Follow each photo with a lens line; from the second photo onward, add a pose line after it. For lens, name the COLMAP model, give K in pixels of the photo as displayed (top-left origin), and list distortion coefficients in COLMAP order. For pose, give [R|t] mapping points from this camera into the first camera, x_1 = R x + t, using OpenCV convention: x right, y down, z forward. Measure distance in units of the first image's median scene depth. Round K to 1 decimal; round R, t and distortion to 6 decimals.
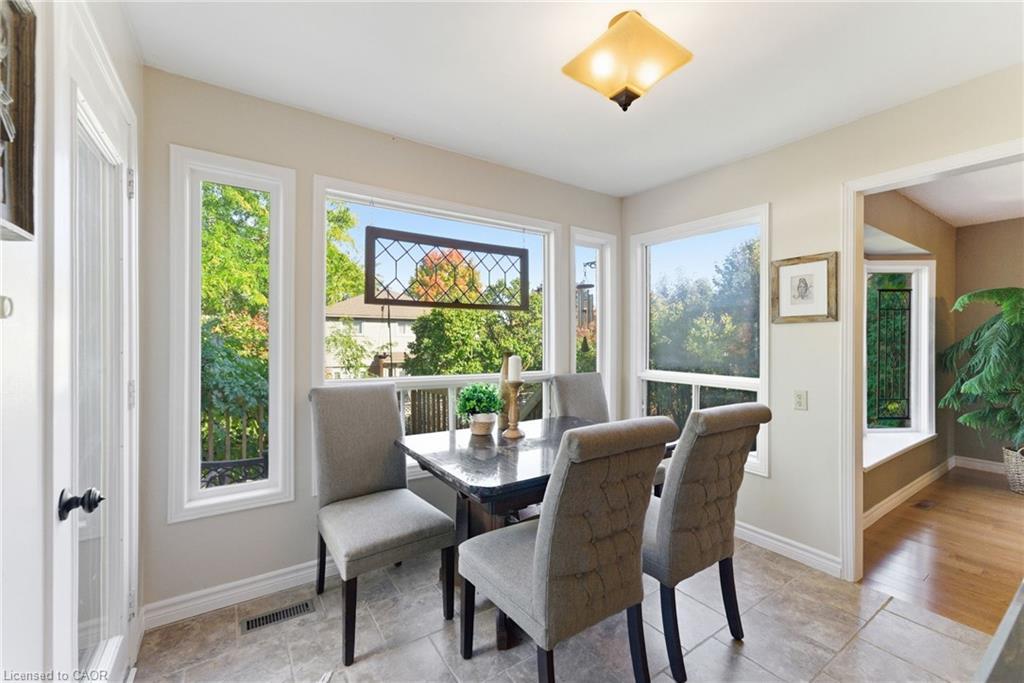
lens RADIAL K [[407.6, 0, 515.4], [0, 407.6, 340.7], [0, 0, 1]] dist [-0.000320, 0.000248]
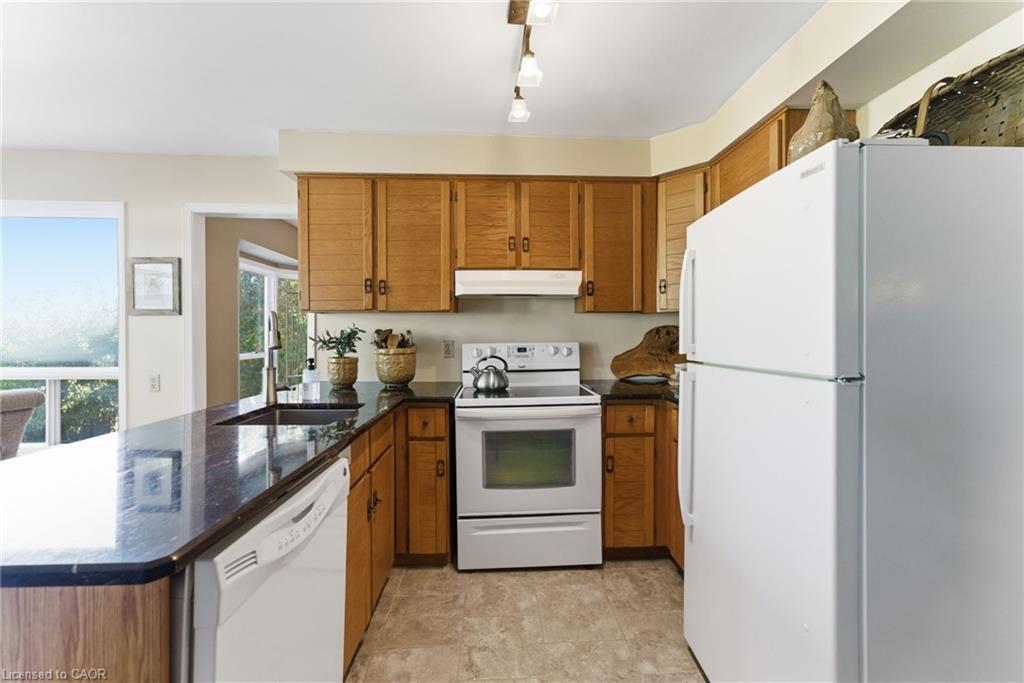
lens RADIAL K [[407.6, 0, 515.4], [0, 407.6, 340.7], [0, 0, 1]] dist [-0.000320, 0.000248]
pose [[0.528541, -0.012829, 0.848811, 0.277362], [-0.001917, 0.999865, 0.016306, 0.006660], [-0.848906, -0.010246, 0.528445, -0.486136]]
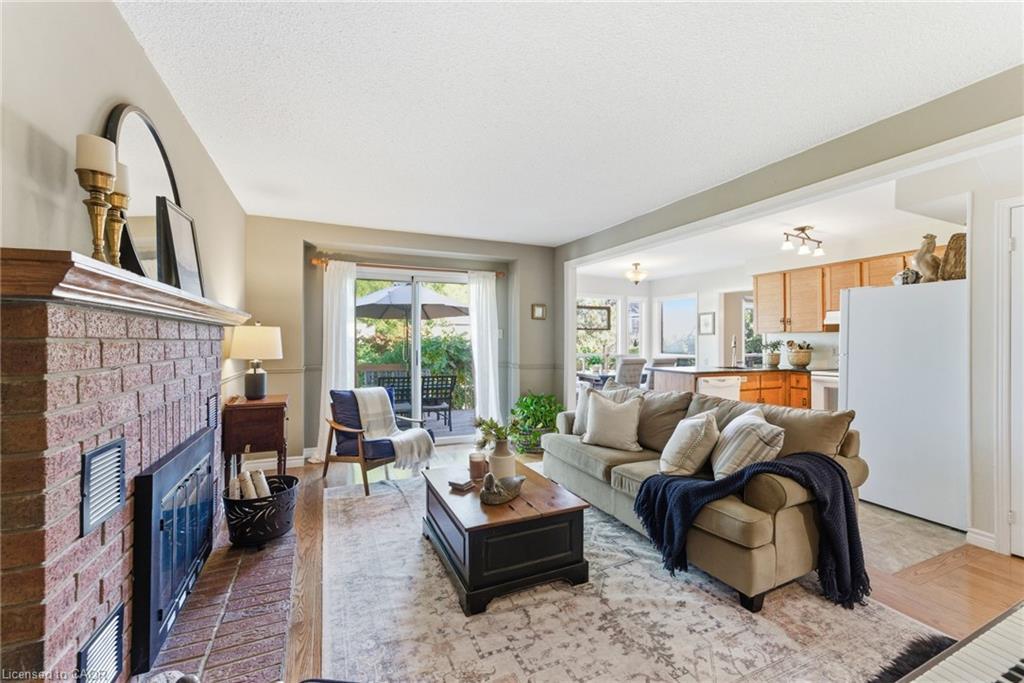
lens RADIAL K [[407.6, 0, 515.4], [0, 407.6, 340.7], [0, 0, 1]] dist [-0.000320, 0.000248]
pose [[0.984168, -0.003945, -0.177196, -0.138255], [0.004233, 0.999990, 0.001250, -0.013635], [0.177190, -0.001980, 0.984175, -2.236858]]
